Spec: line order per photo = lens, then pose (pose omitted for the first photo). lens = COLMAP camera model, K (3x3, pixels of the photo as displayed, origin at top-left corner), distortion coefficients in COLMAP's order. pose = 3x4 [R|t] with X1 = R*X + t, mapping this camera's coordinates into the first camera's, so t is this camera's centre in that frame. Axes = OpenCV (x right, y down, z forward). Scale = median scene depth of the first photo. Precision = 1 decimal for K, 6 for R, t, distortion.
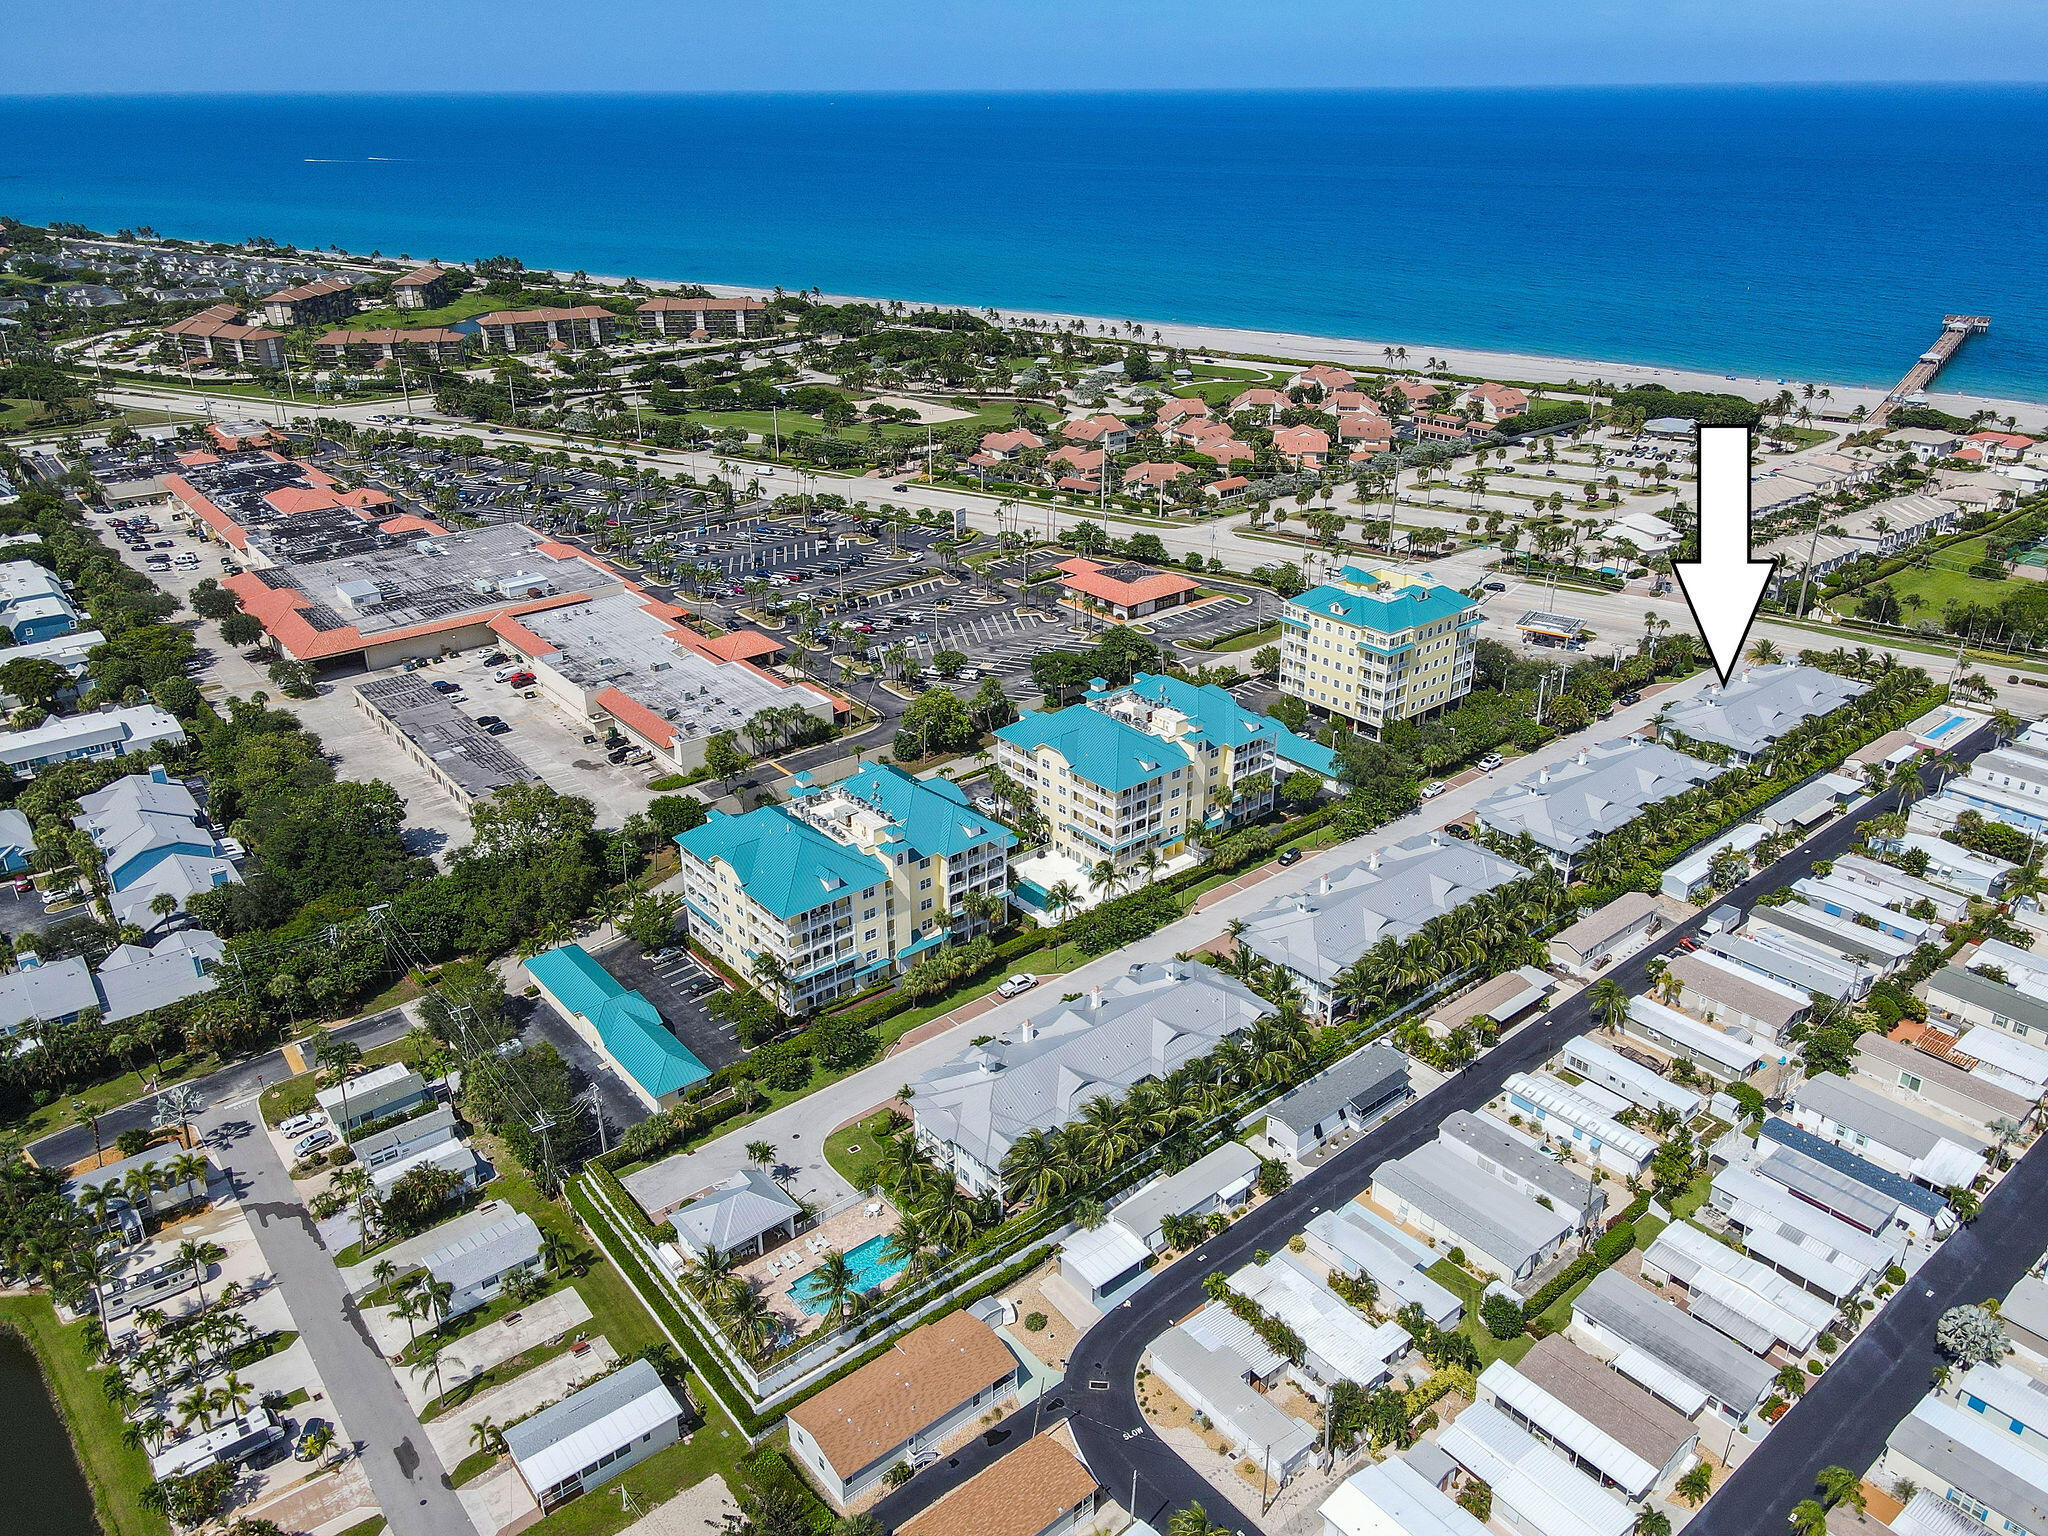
lens RADIAL K [[1498.6, 0, 1024.0], [0, 1498.6, 768.0], [0, 0, 1]] dist [0.017947, 0.001636]
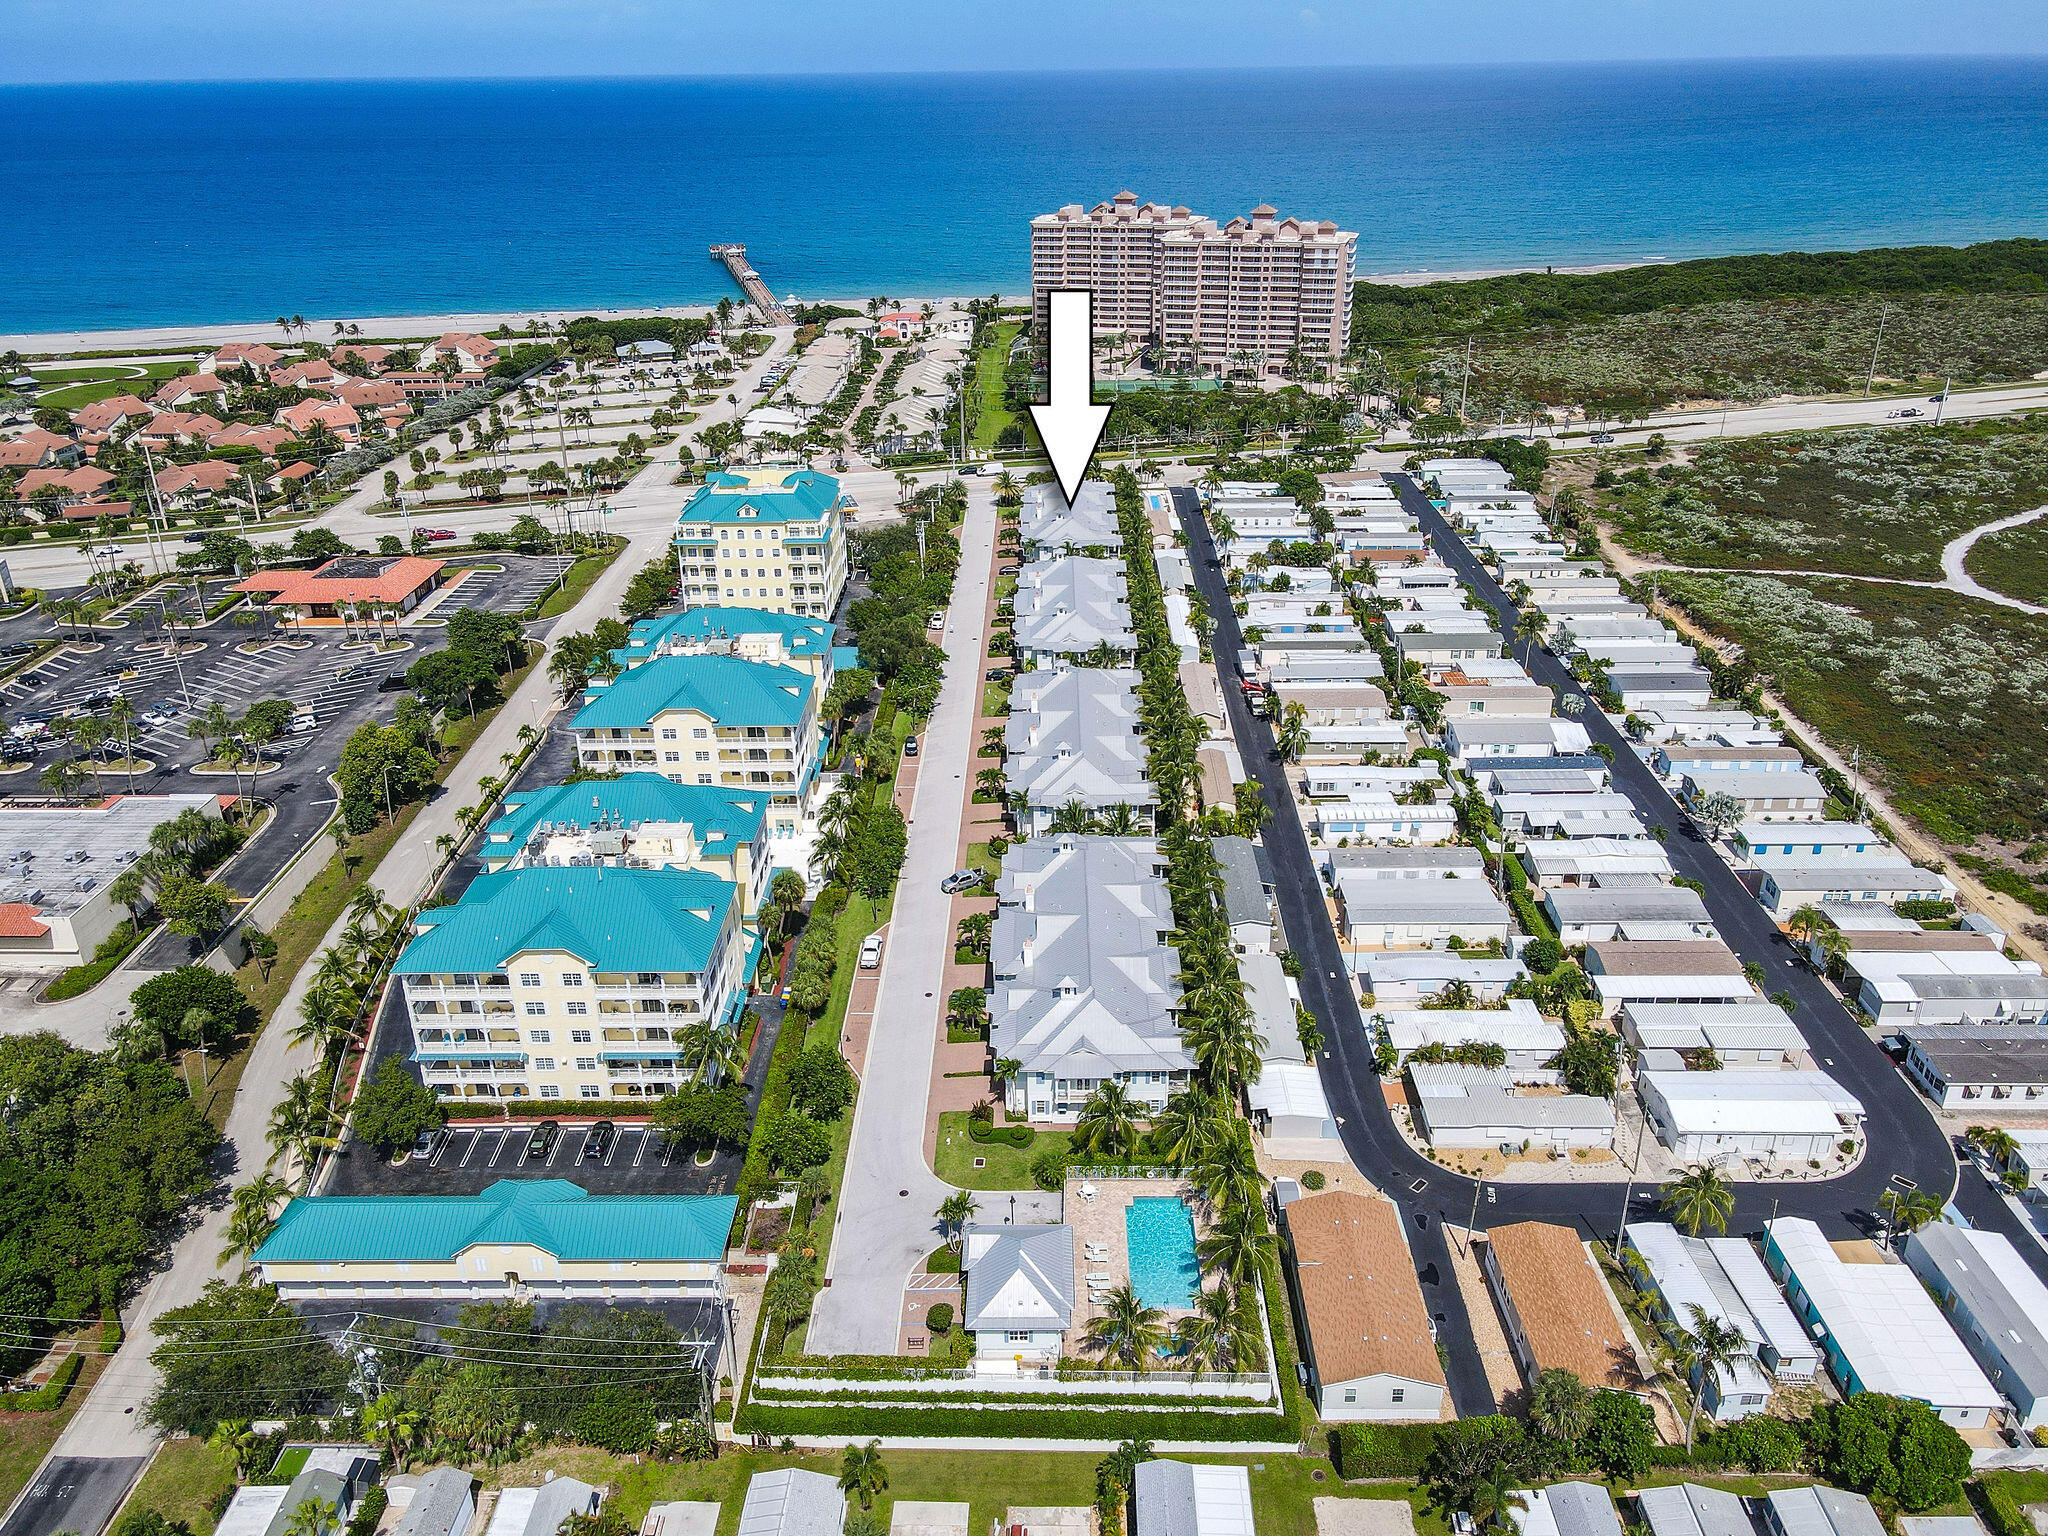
lens RADIAL K [[1498.6, 0, 1024.0], [0, 1498.6, 768.0], [0, 0, 1]] dist [0.017947, 0.001636]
pose [[0.646459, -0.328997, 0.688369, -0.421559], [0.328880, 0.934283, 0.137671, -0.033696], [-0.688424, 0.137392, 0.712177, 0.276714]]
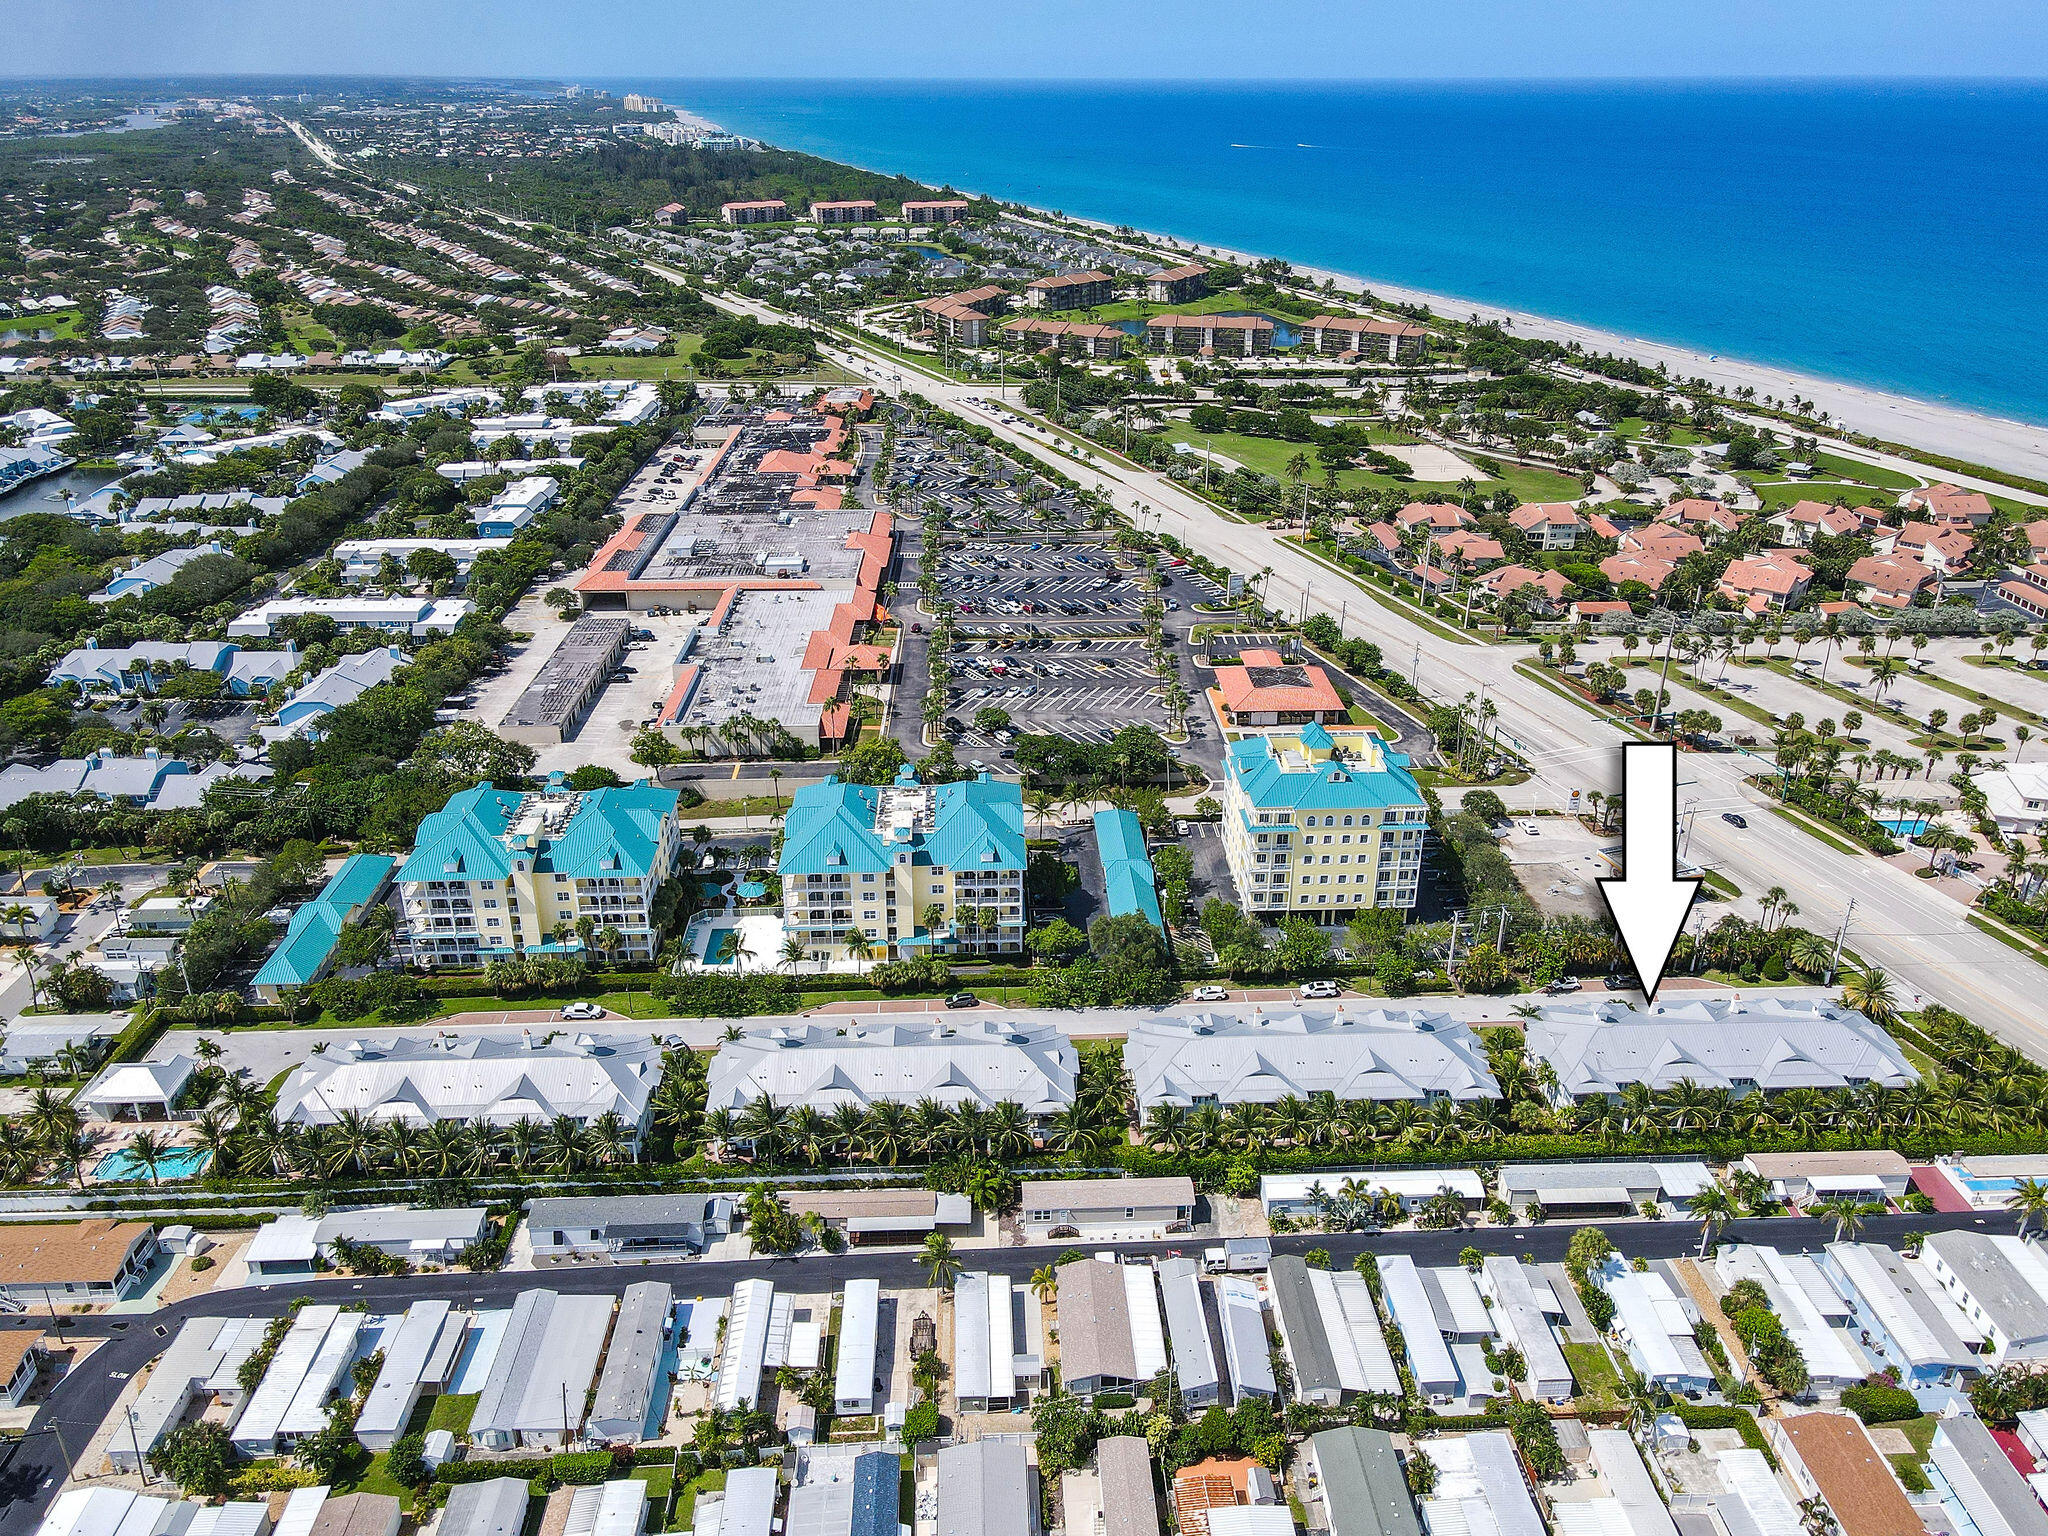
lens RADIAL K [[1498.6, 0, 1024.0], [0, 1498.6, 768.0], [0, 0, 1]] dist [0.017947, 0.001636]
pose [[0.793734, 0.263254, -0.548347, 0.671372], [-0.258881, 0.961974, 0.087100, -0.168557], [0.550425, 0.072822, 0.831703, 0.228639]]
